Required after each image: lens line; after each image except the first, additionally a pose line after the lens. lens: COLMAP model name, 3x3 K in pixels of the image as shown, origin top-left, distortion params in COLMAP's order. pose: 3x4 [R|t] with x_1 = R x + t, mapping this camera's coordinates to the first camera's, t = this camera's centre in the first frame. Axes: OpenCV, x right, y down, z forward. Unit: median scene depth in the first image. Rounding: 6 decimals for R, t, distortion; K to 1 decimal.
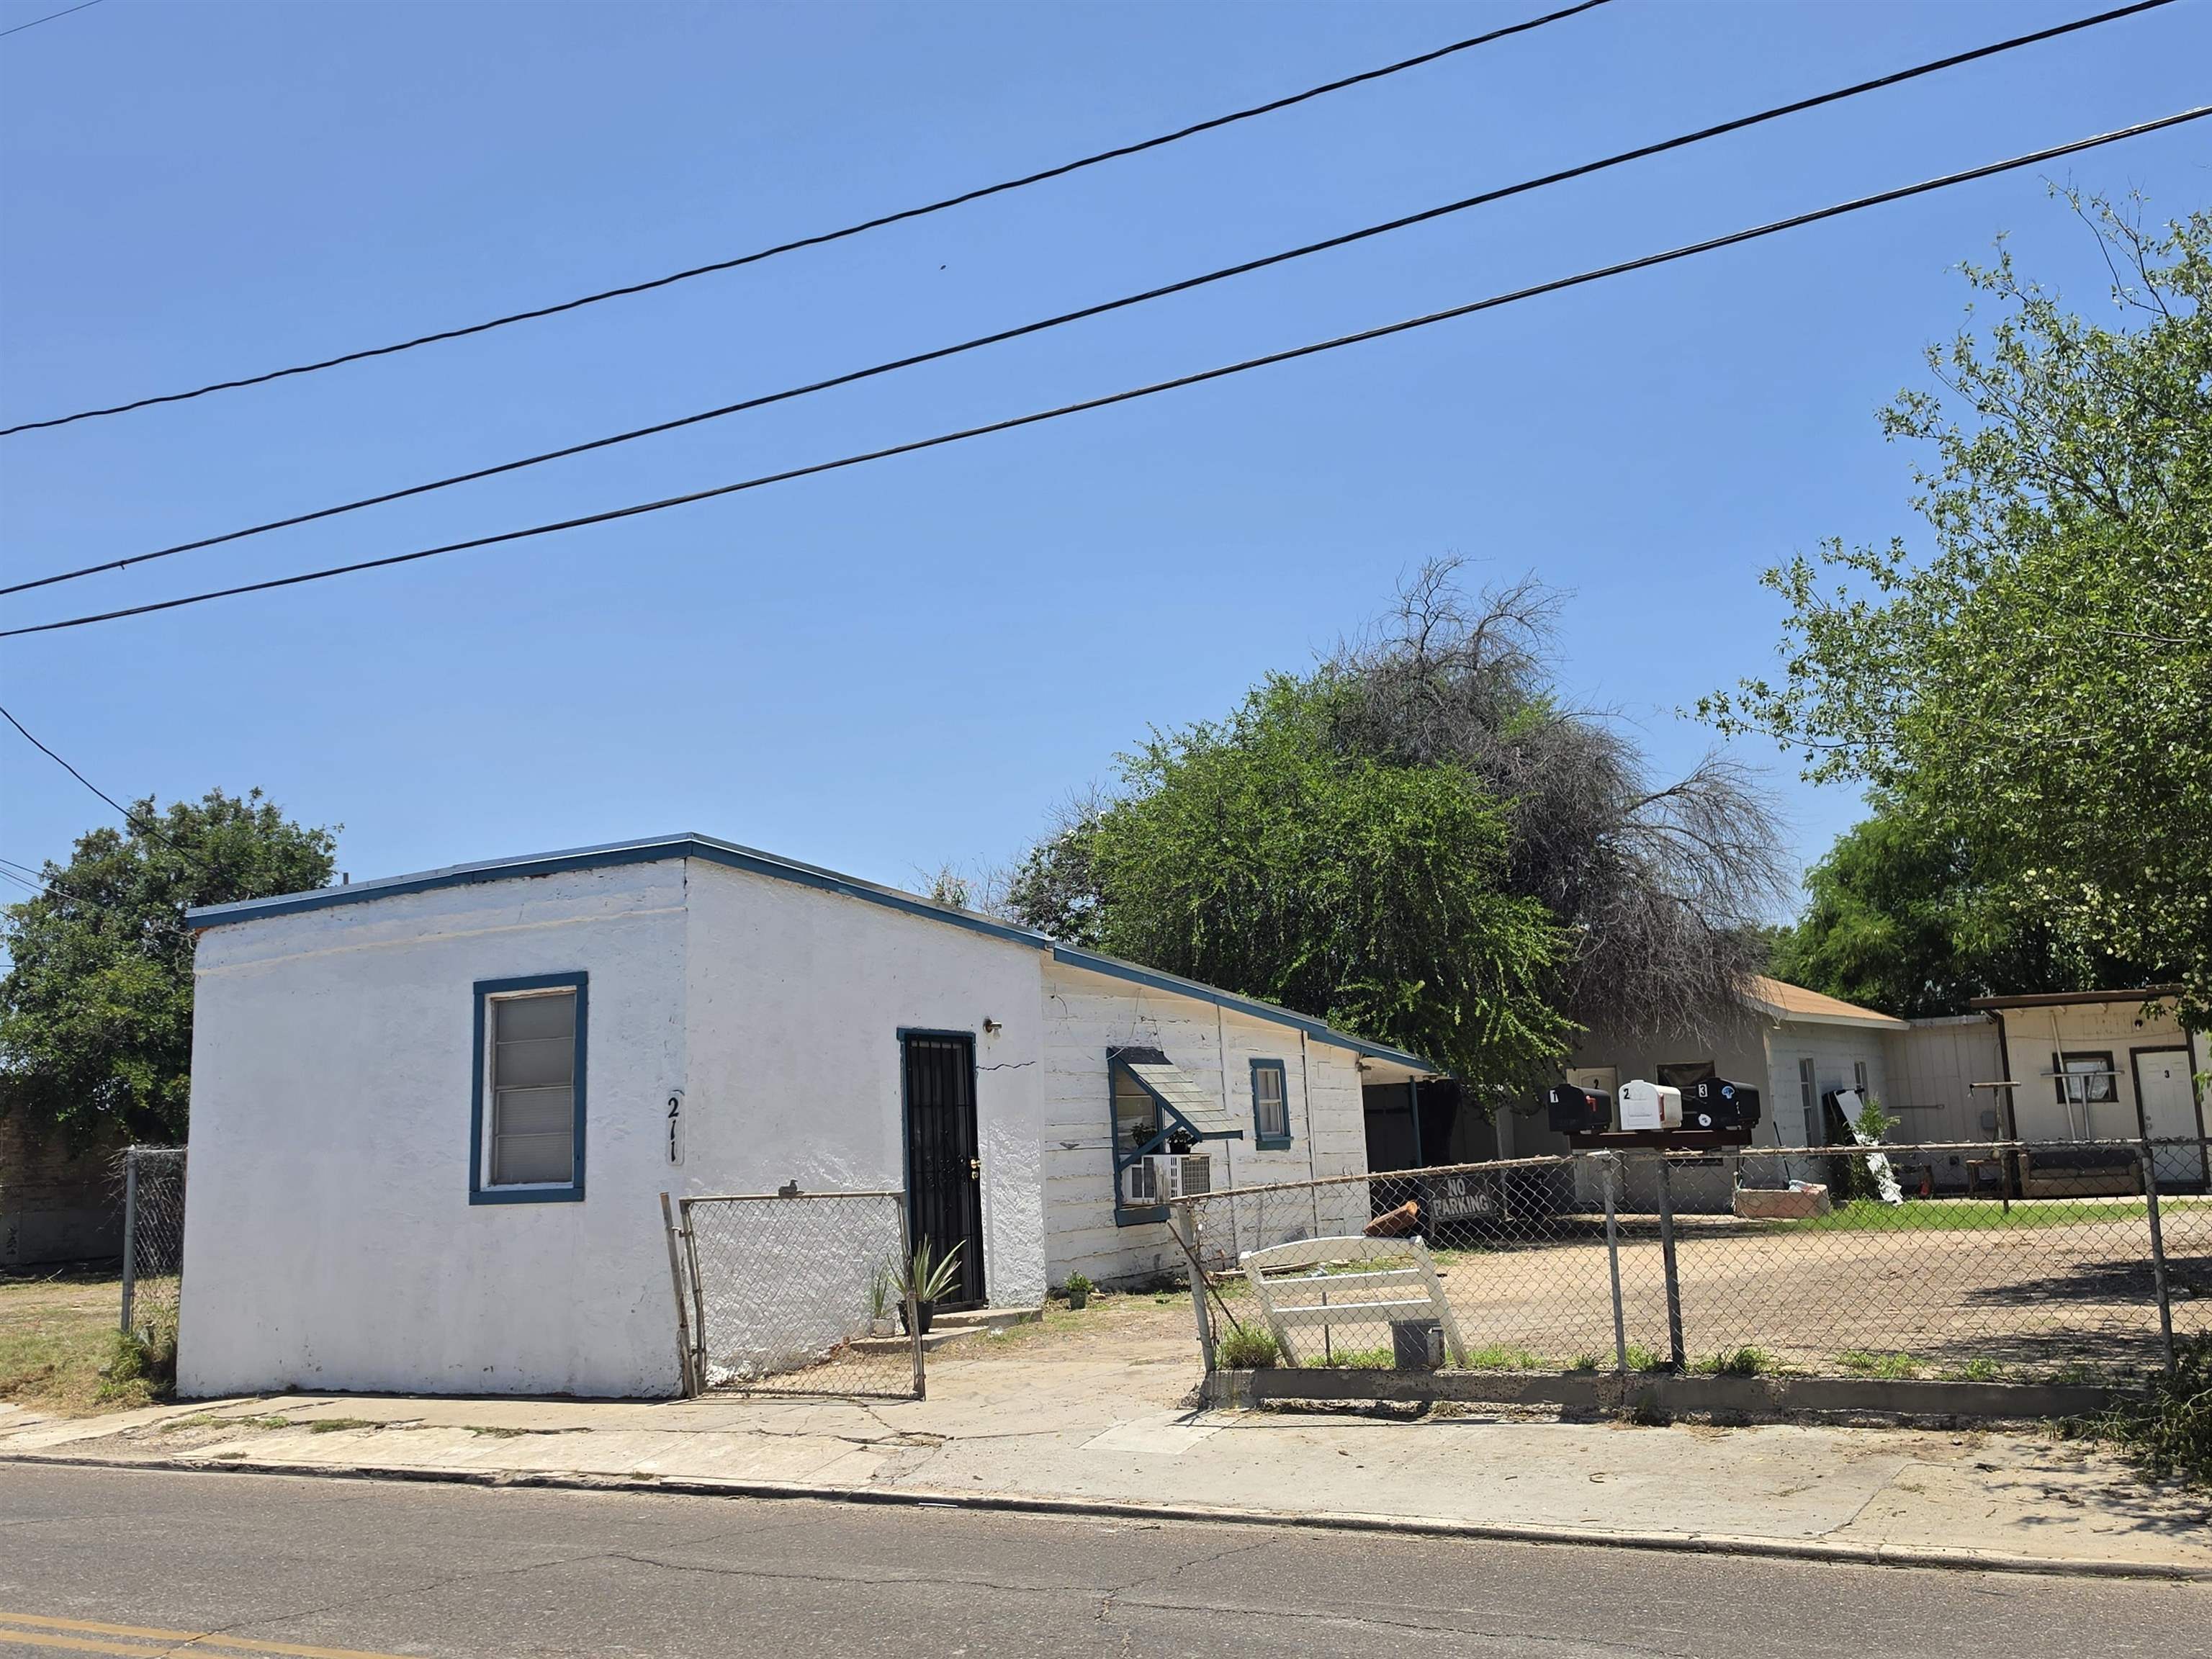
lens RADIAL K [[2166.0, 0, 1109.1], [0, 2166.0, 814.9], [0, 0, 1]] dist [0.103462, 0.000000]
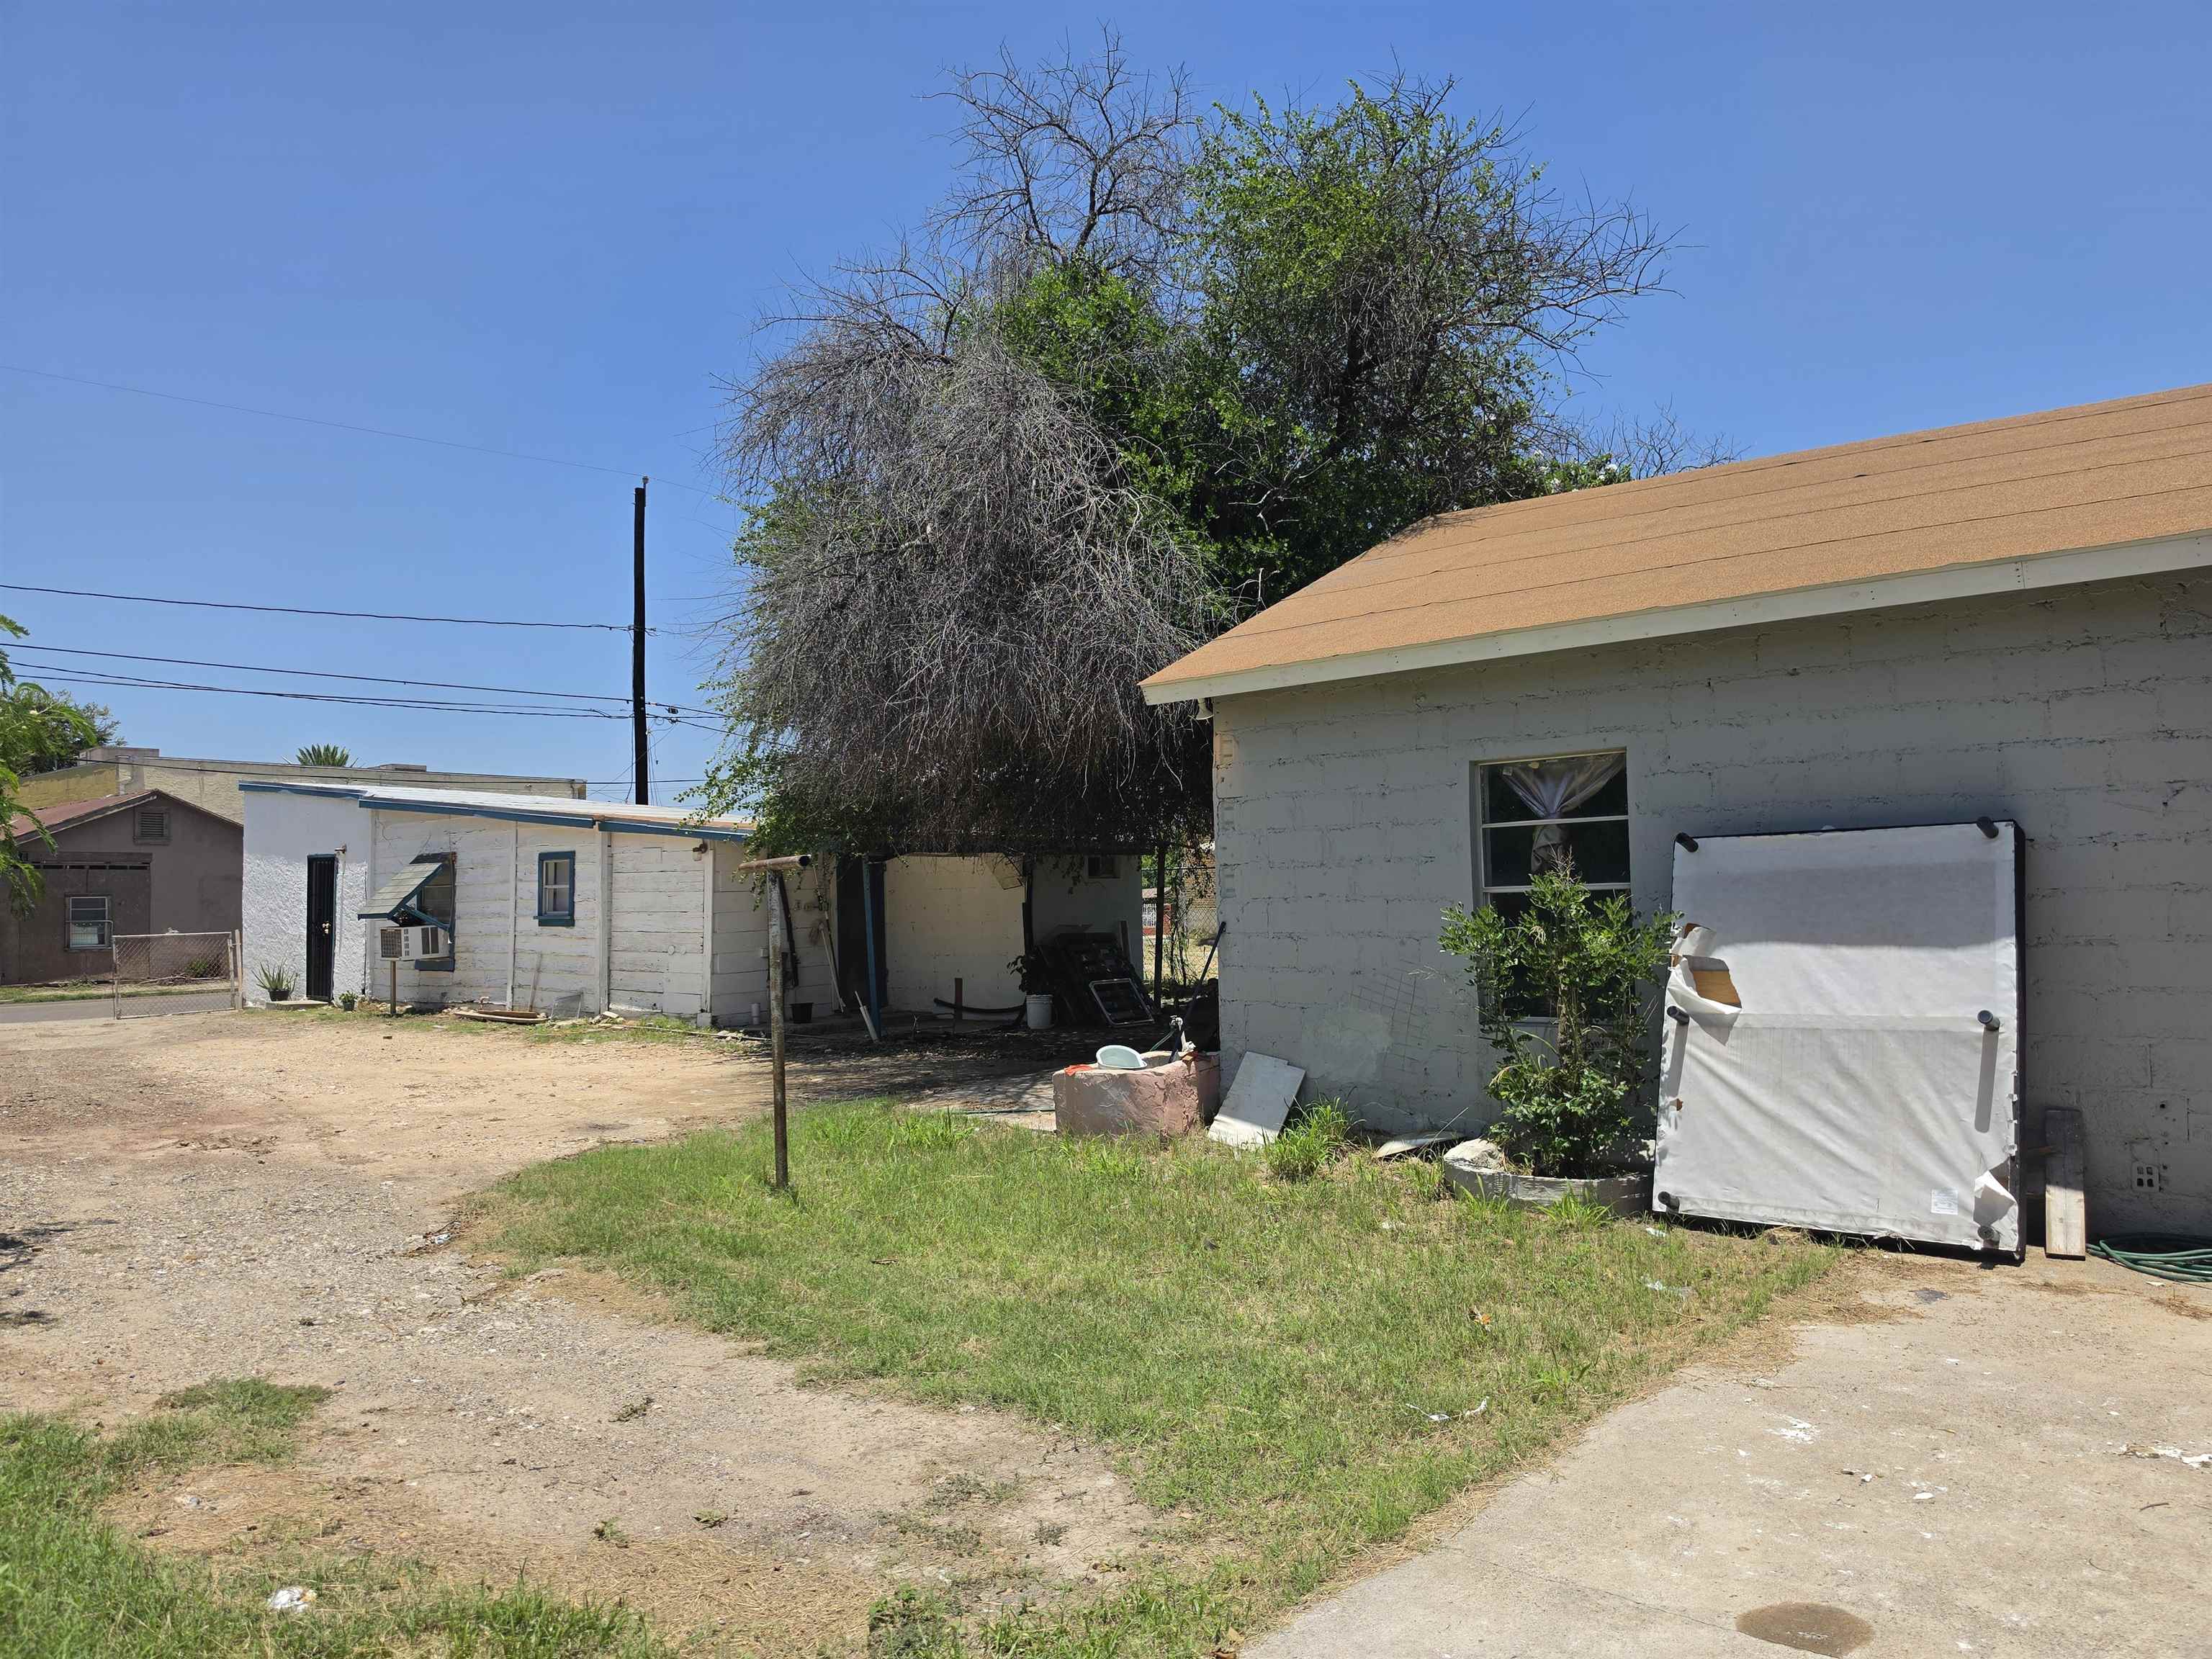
lens RADIAL K [[1487.7, 0, 1106.3], [0, 1487.7, 827.8], [0, 0, 1]] dist [0.005719, -0.005337]
pose [[-0.146399, 0.009421, -0.989181, 0.636926], [0.177618, 0.983954, -0.016916, 0.125918], [0.973149, -0.178173, -0.145724, 1.067088]]
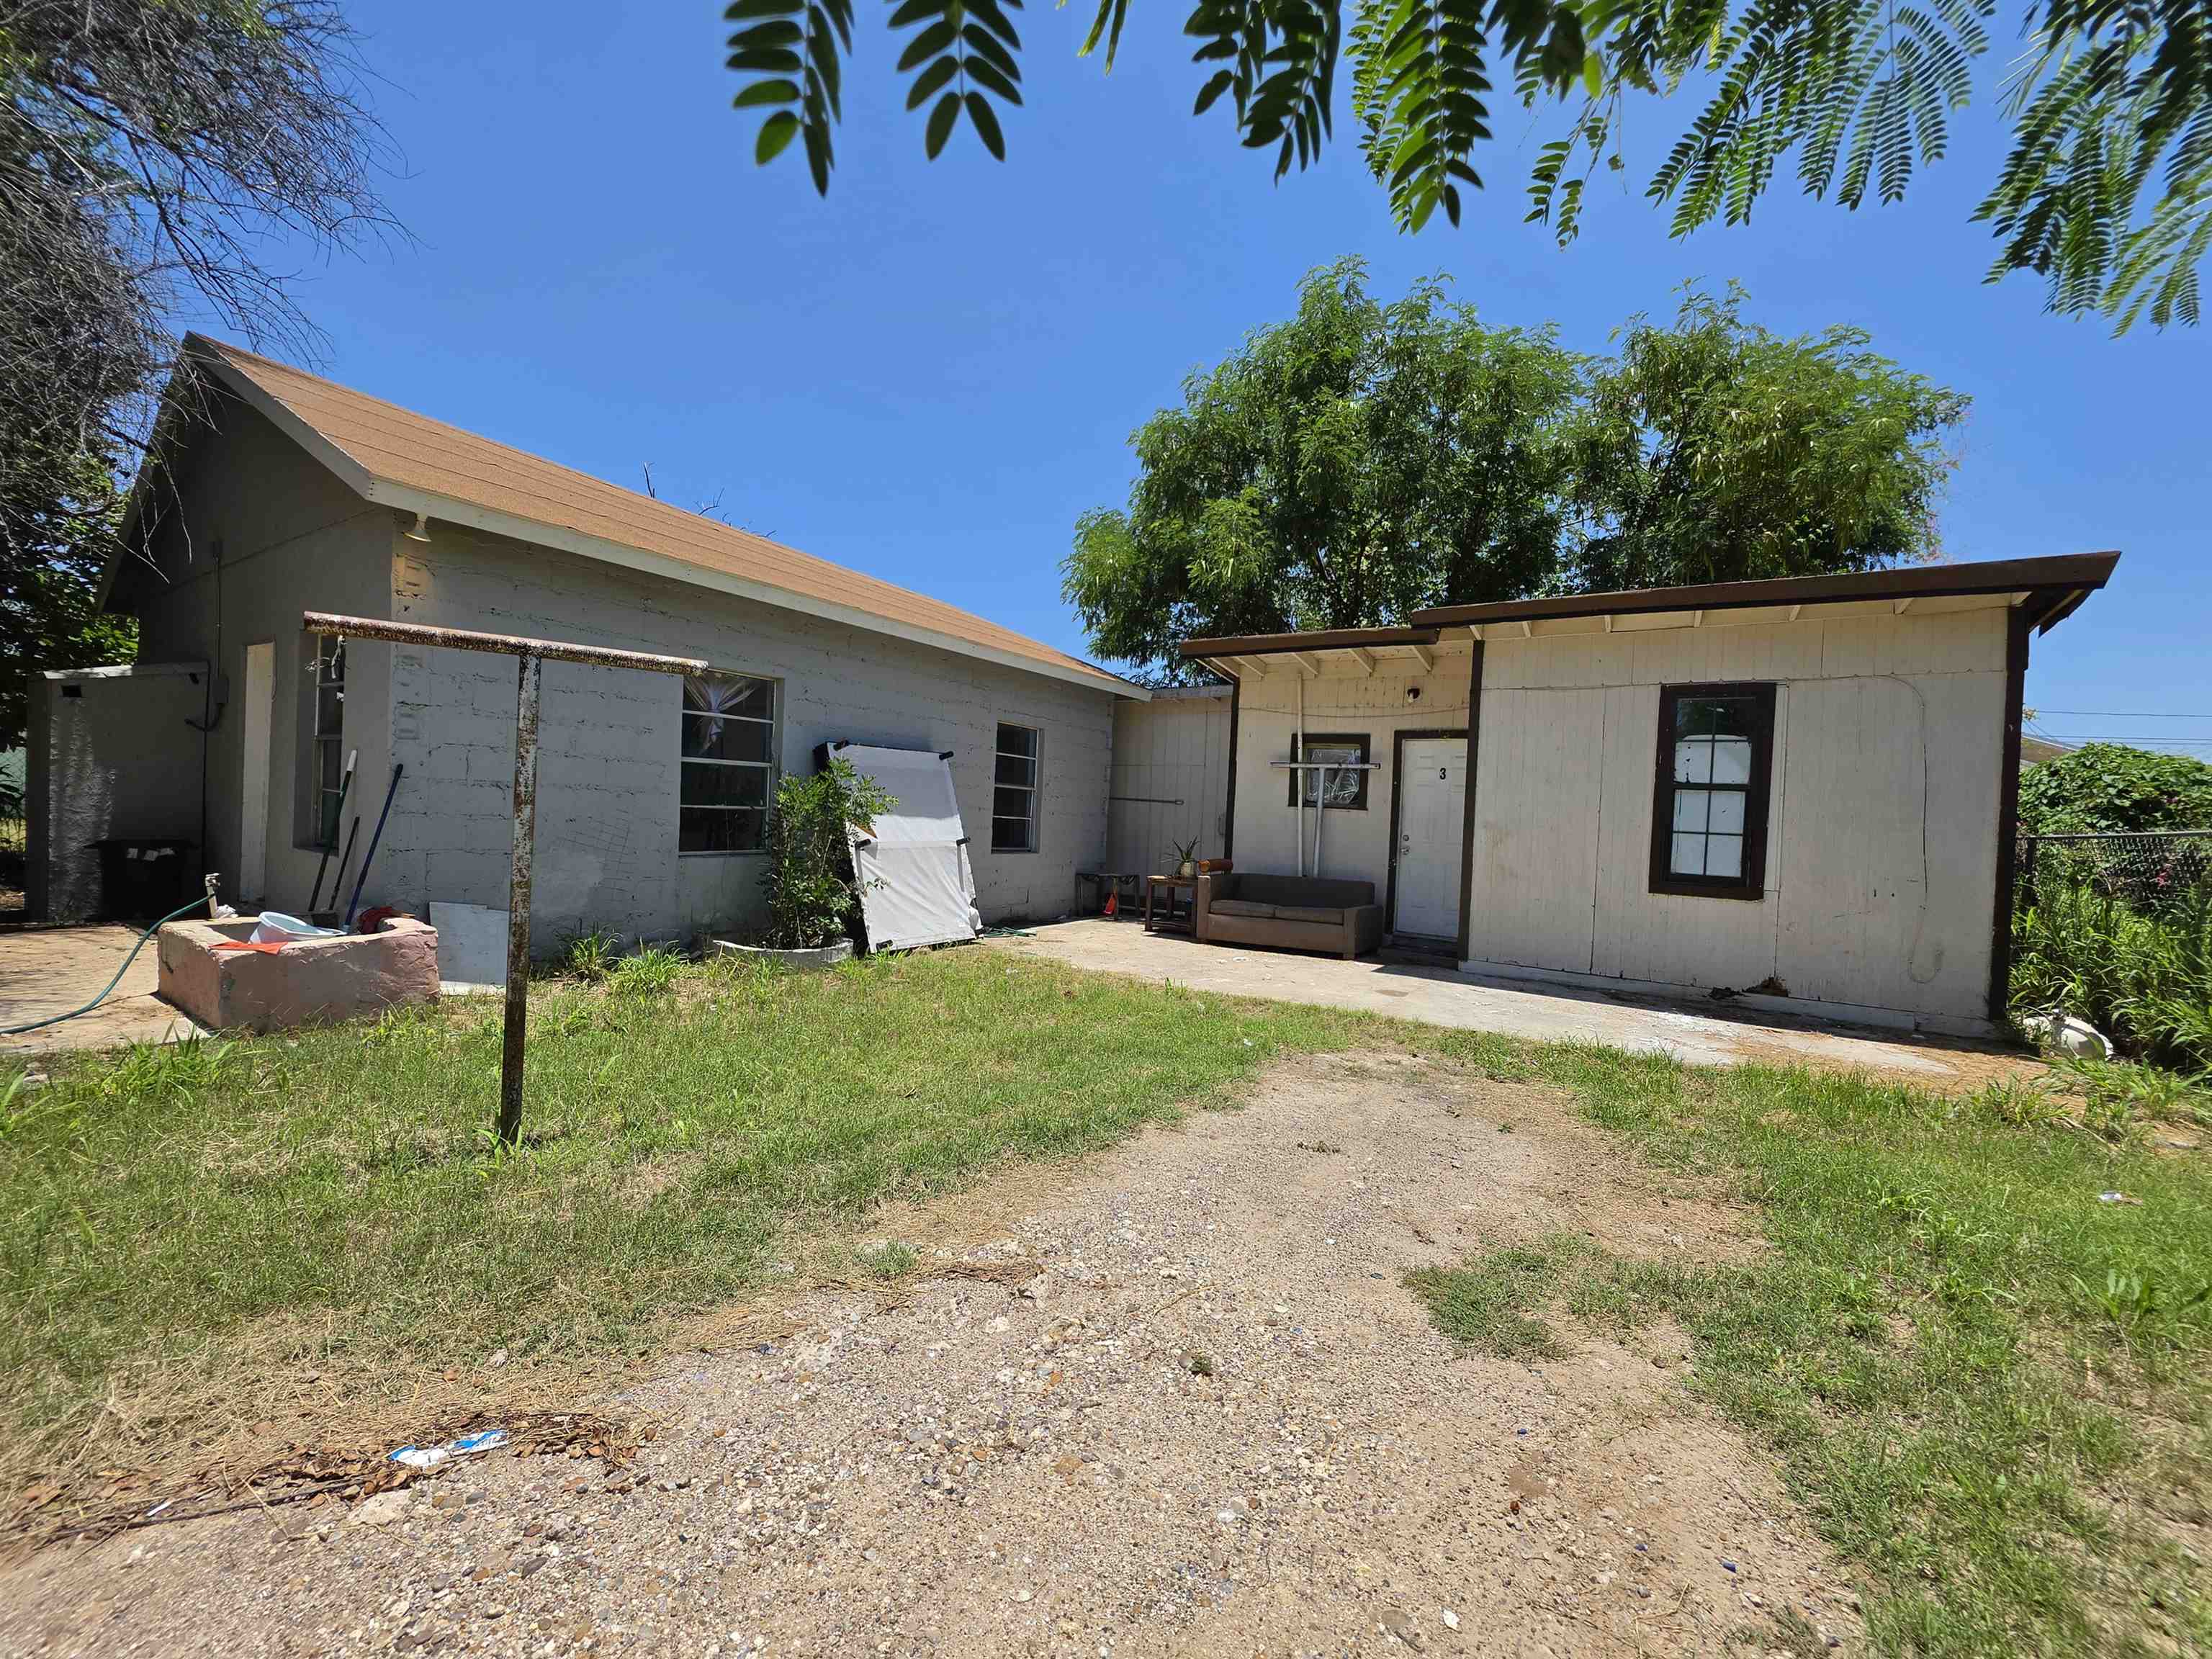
lens RADIAL K [[883.9, 0, 1097.8], [0, 883.9, 833.1], [0, 0, 1]] dist [0.003356, 0.000665]
pose [[0.994306, 0.097807, -0.042302, 0.461927], [-0.088808, 0.979954, 0.178338, 0.114639], [0.058897, -0.173565, 0.983060, 0.874710]]
